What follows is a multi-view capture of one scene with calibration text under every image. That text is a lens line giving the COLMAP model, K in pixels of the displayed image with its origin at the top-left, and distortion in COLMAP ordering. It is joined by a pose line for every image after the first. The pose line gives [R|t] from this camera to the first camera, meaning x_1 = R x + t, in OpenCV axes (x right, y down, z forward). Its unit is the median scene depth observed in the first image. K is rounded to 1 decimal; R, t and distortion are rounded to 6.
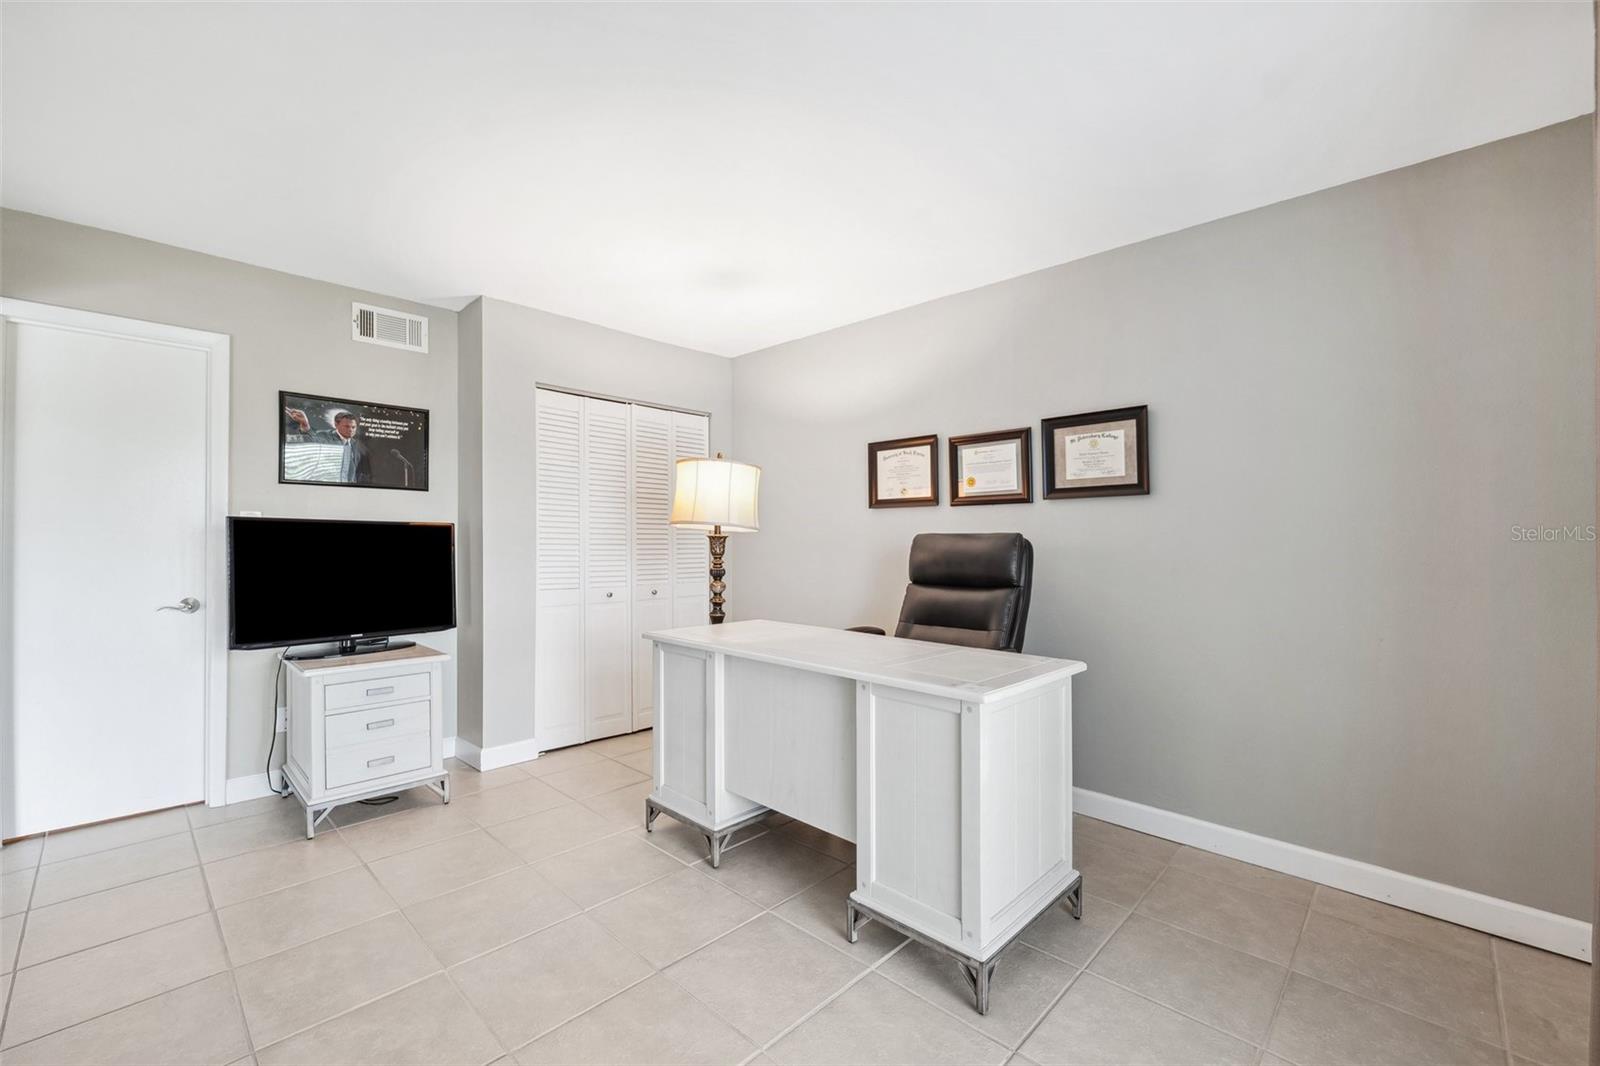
lens RADIAL K [[662.4, 0, 788.9], [0, 662.4, 529.7], [0, 0, 1]] dist [-0.002657, -0.000202]
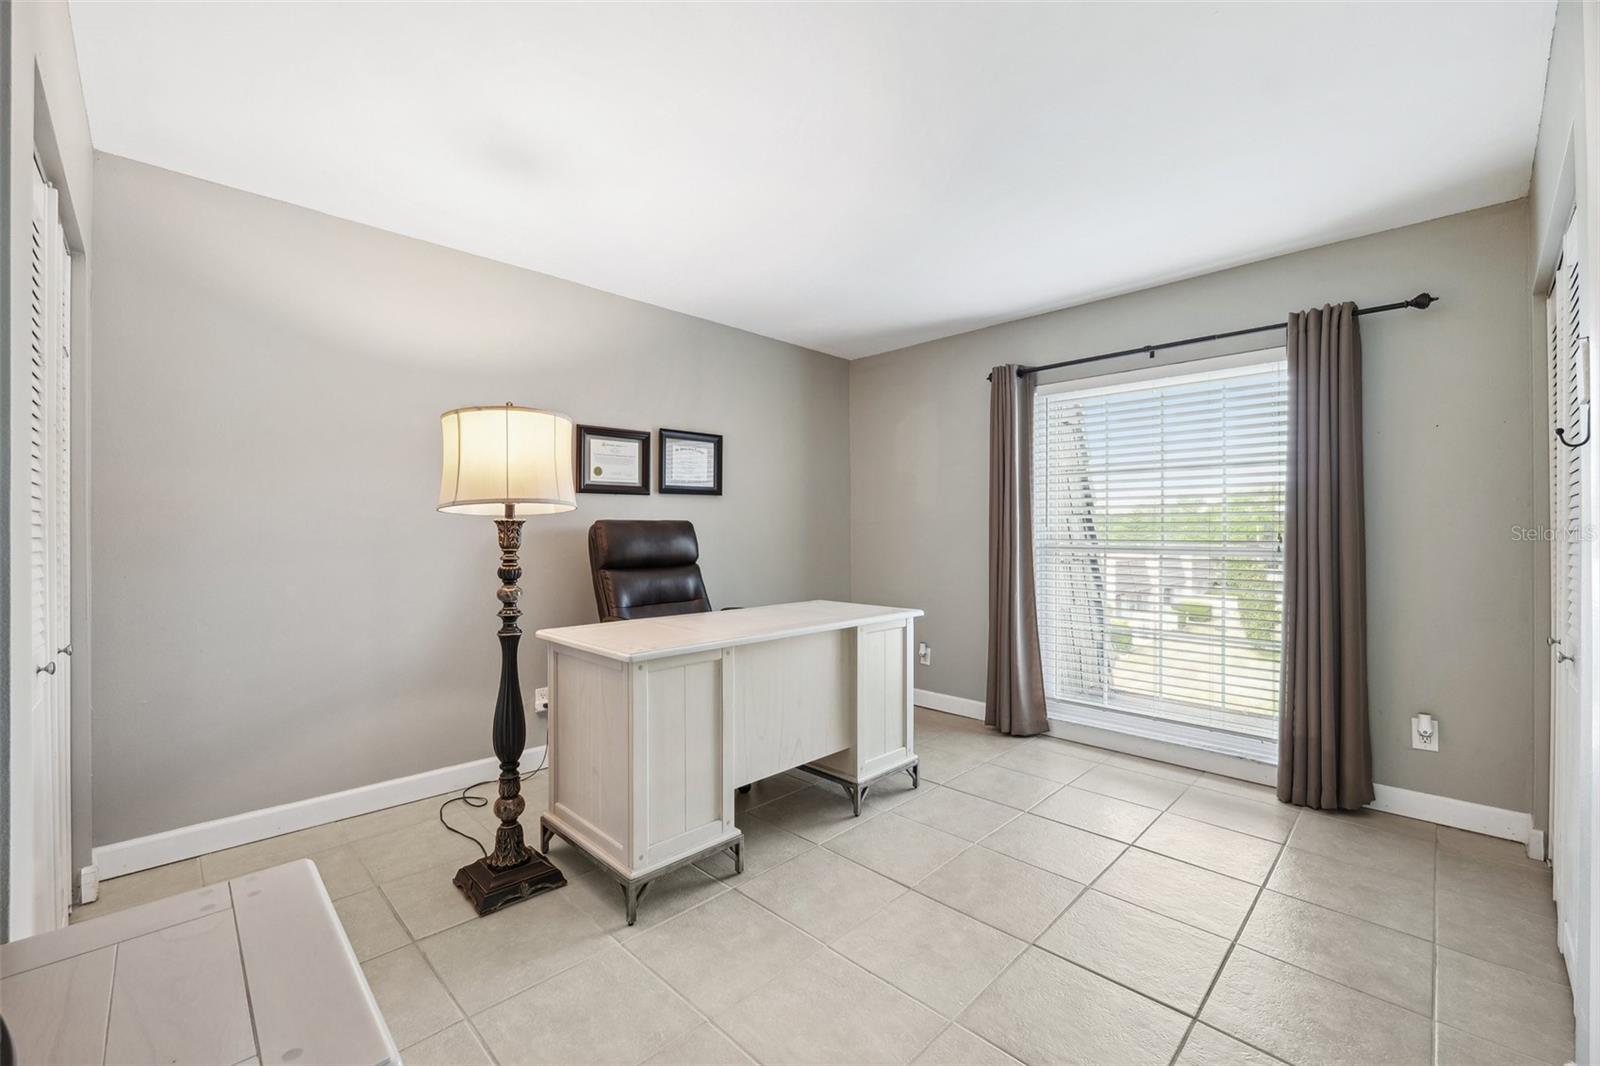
lens RADIAL K [[662.4, 0, 788.9], [0, 662.4, 529.7], [0, 0, 1]] dist [-0.002657, -0.000202]
pose [[0.018922, -0.005166, 0.999808, -0.799618], [-0.012507, 0.999907, 0.005403, 0.011554], [-0.999743, -0.012606, 0.018856, 0.697705]]
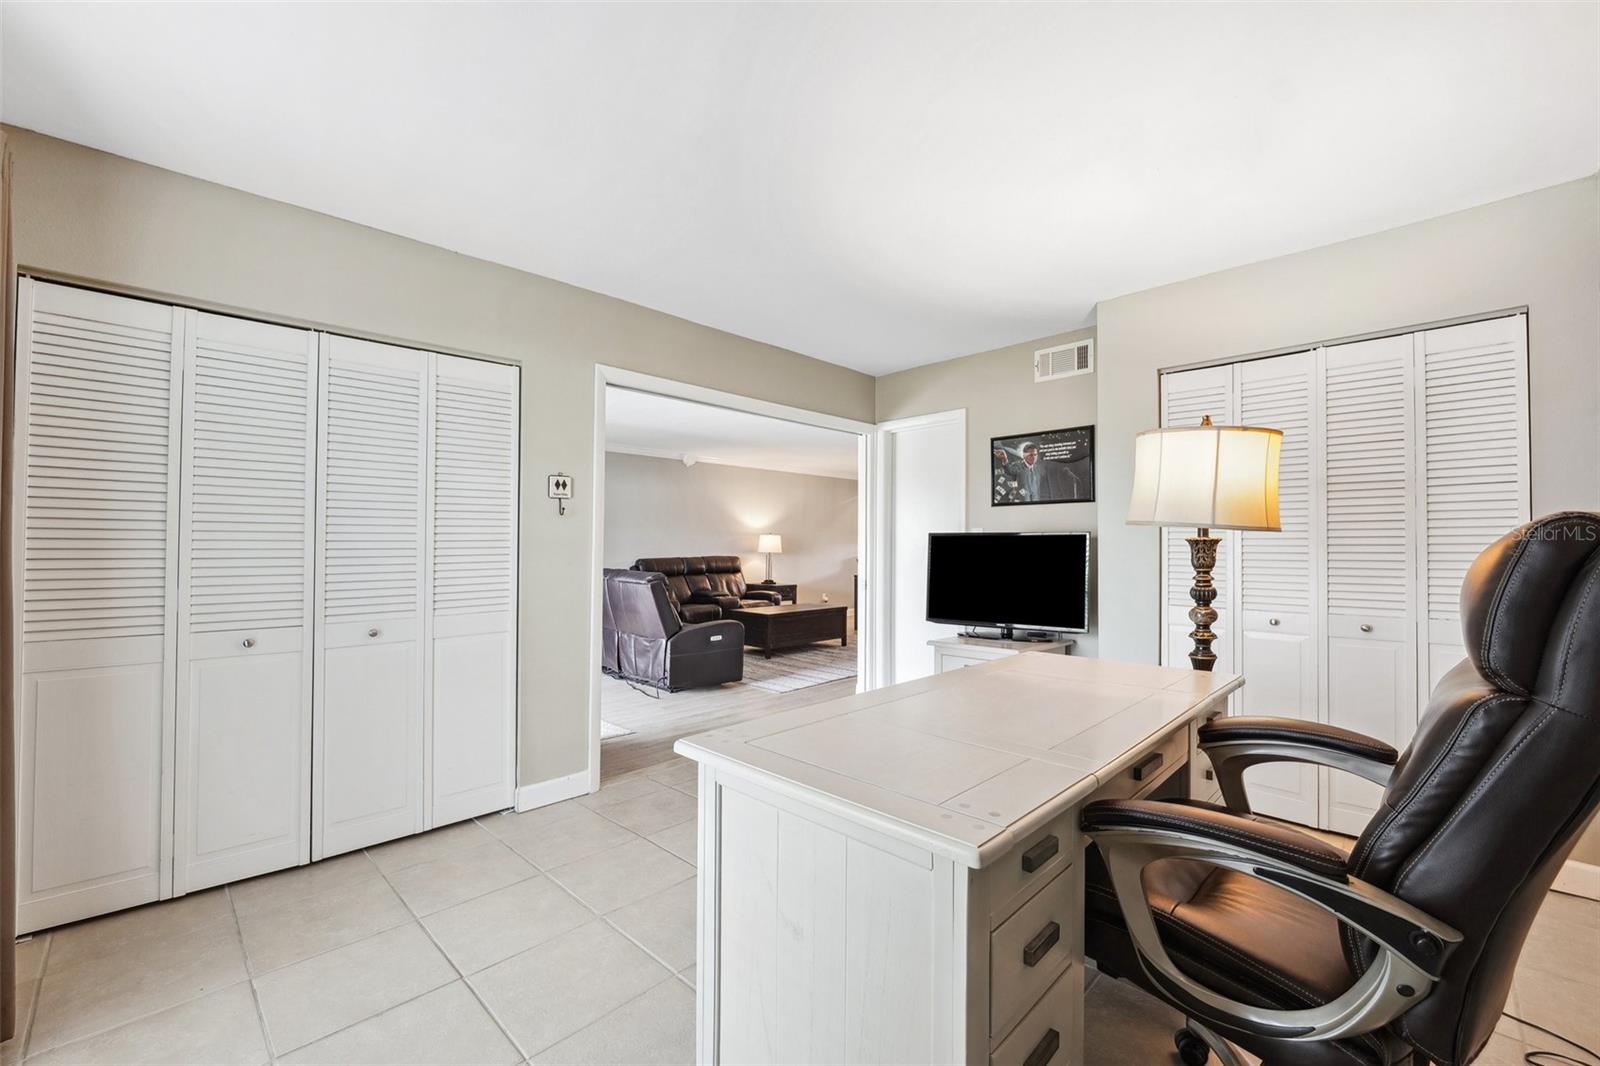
lens RADIAL K [[678.5, 0, 795.8], [0, 678.5, 542.0], [0, 0, 1]] dist [-0.000949, 0.000414]
pose [[-0.003753, -0.014011, -0.999895, 0.595091], [0.017000, 0.999756, -0.014073, 0.014107], [0.999848, -0.017051, -0.003514, 0.586684]]
